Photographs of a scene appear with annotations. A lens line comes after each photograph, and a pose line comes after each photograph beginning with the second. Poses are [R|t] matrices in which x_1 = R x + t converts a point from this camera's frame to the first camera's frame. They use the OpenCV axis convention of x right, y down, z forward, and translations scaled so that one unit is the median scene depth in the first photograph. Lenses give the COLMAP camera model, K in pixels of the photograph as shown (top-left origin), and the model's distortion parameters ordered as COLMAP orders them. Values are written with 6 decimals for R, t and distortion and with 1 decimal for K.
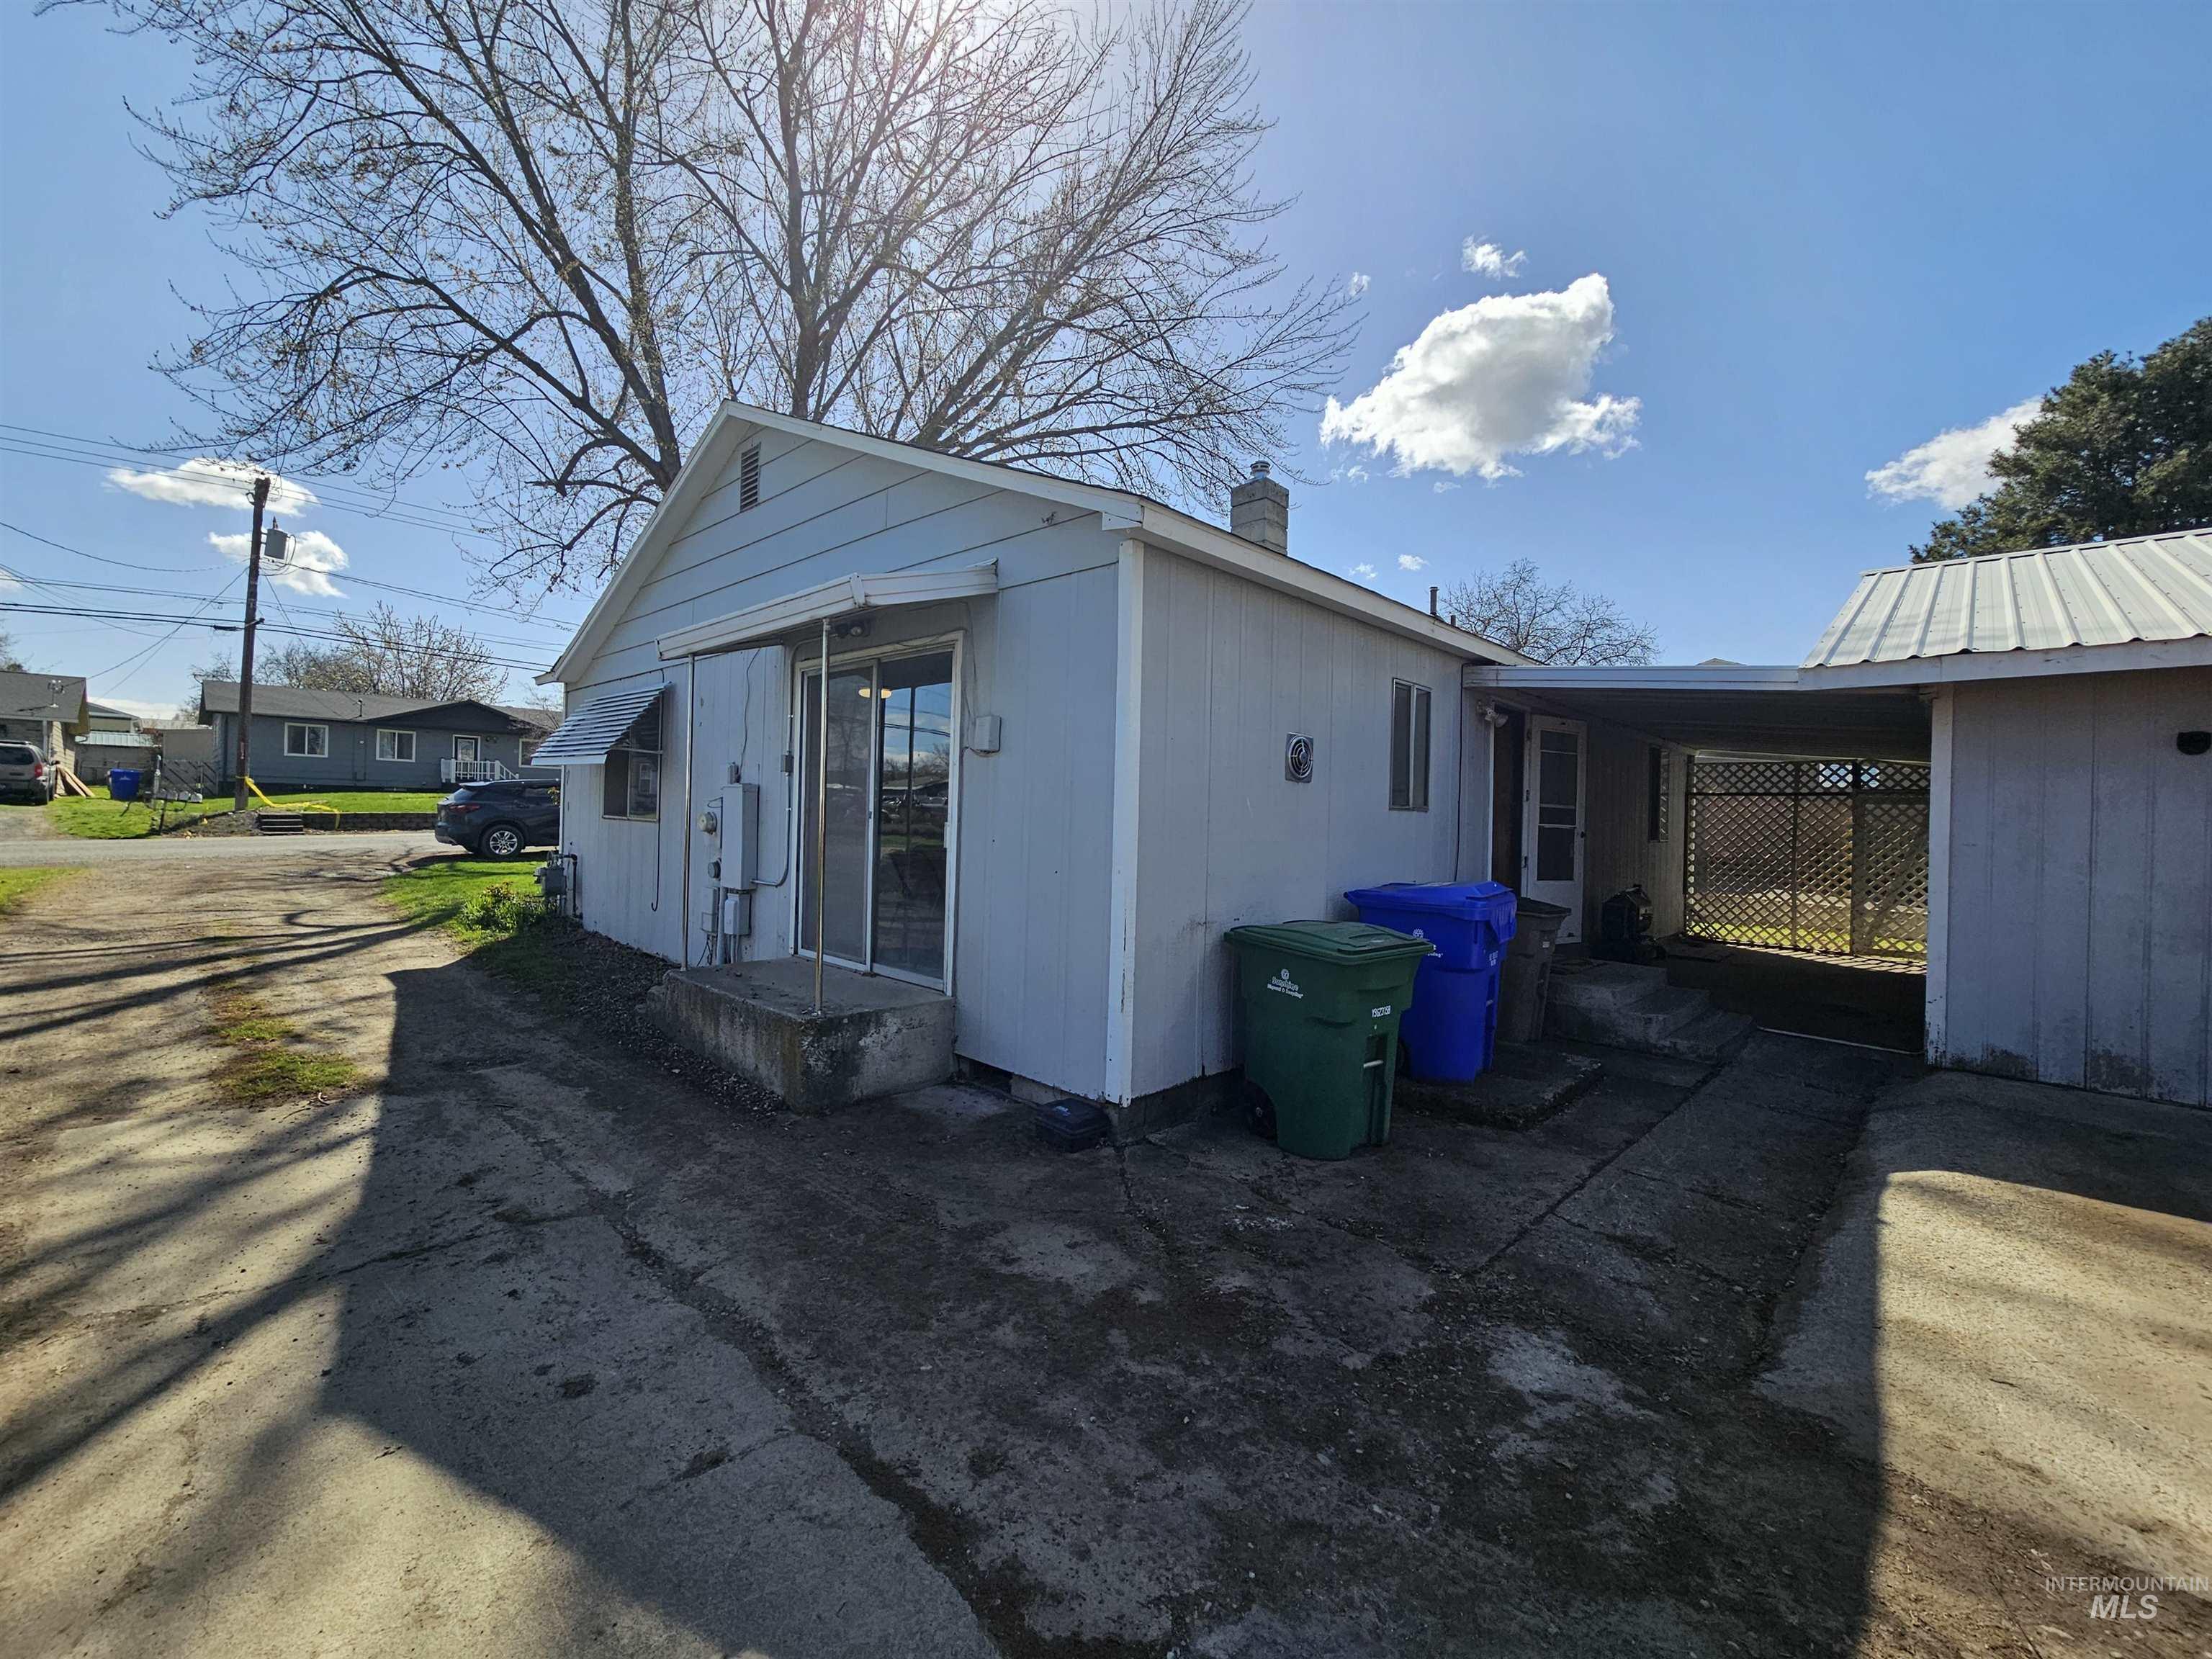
lens RADIAL K [[910.9, 0, 1113.4], [0, 910.9, 822.7], [0, 0, 1]] dist [-0.002357, 0.000459]
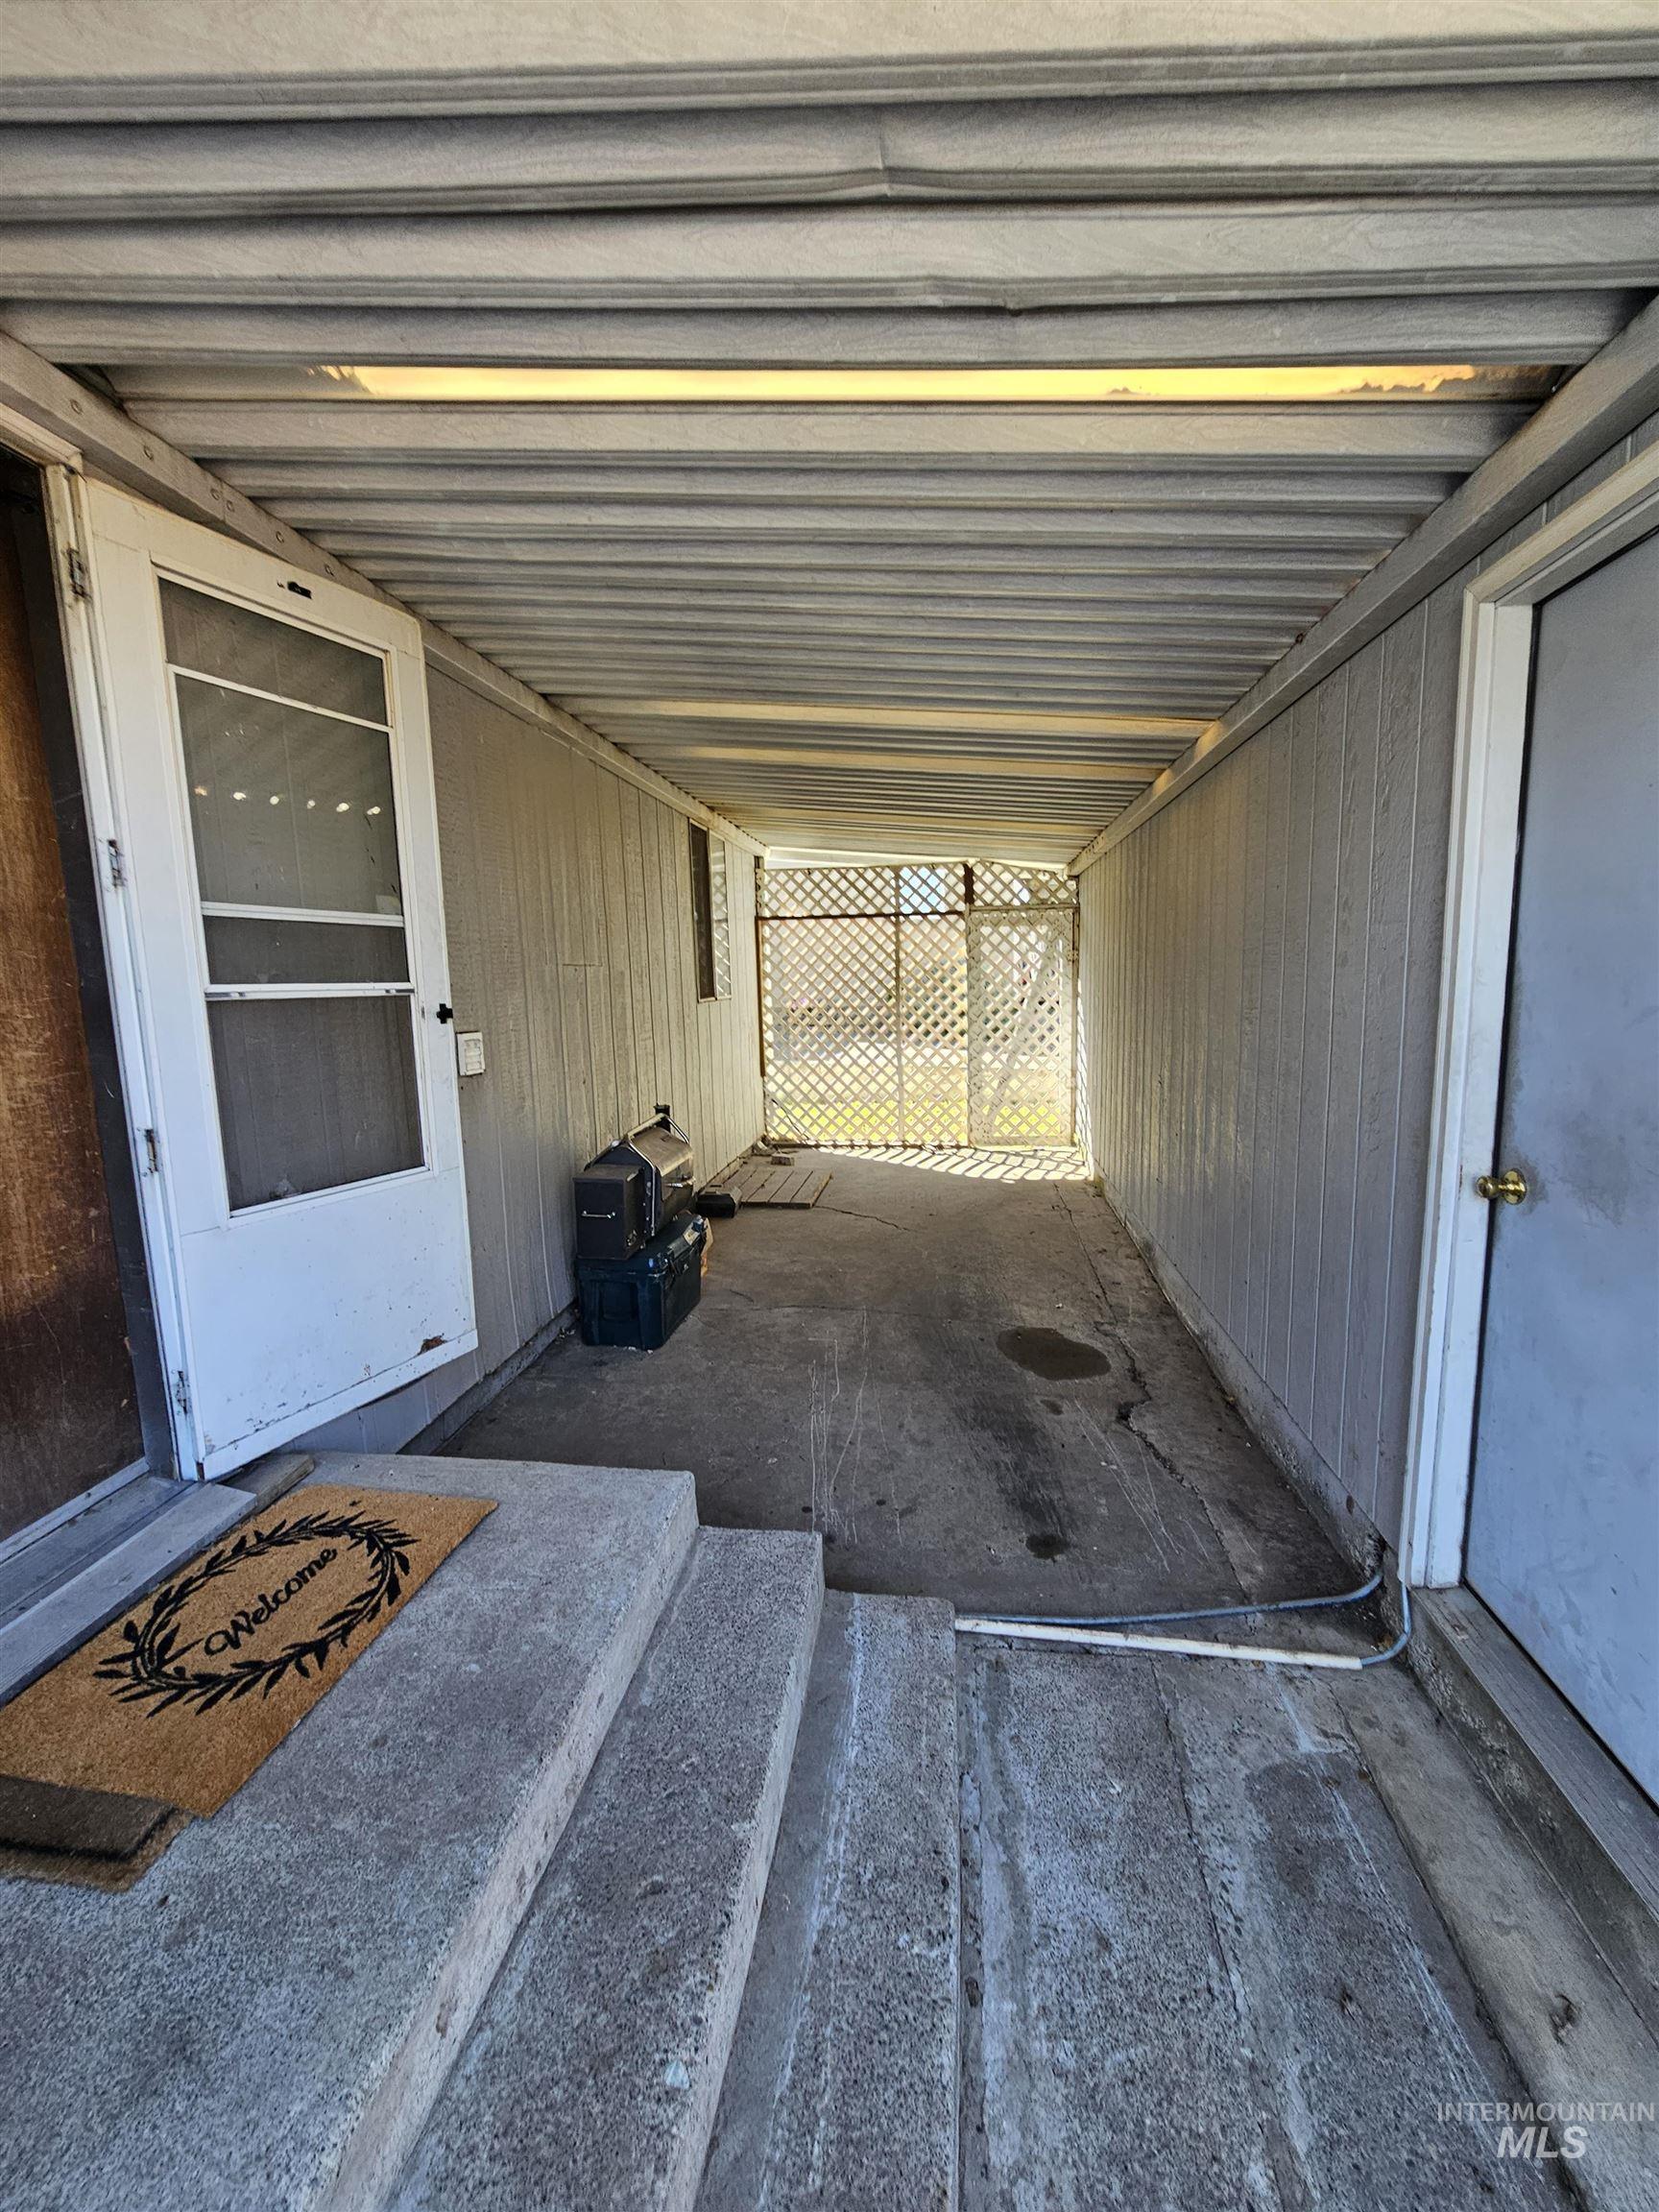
lens RADIAL K [[910.9, 0, 830.0], [0, 910.9, 1104.6], [0, 0, 1]] dist [-0.002357, 0.000459]
pose [[0.809231, -0.123897, 0.574278, 0.314488], [0.043706, 0.987497, 0.151461, 0.002417], [-0.585863, -0.097467, 0.804528, 0.483428]]
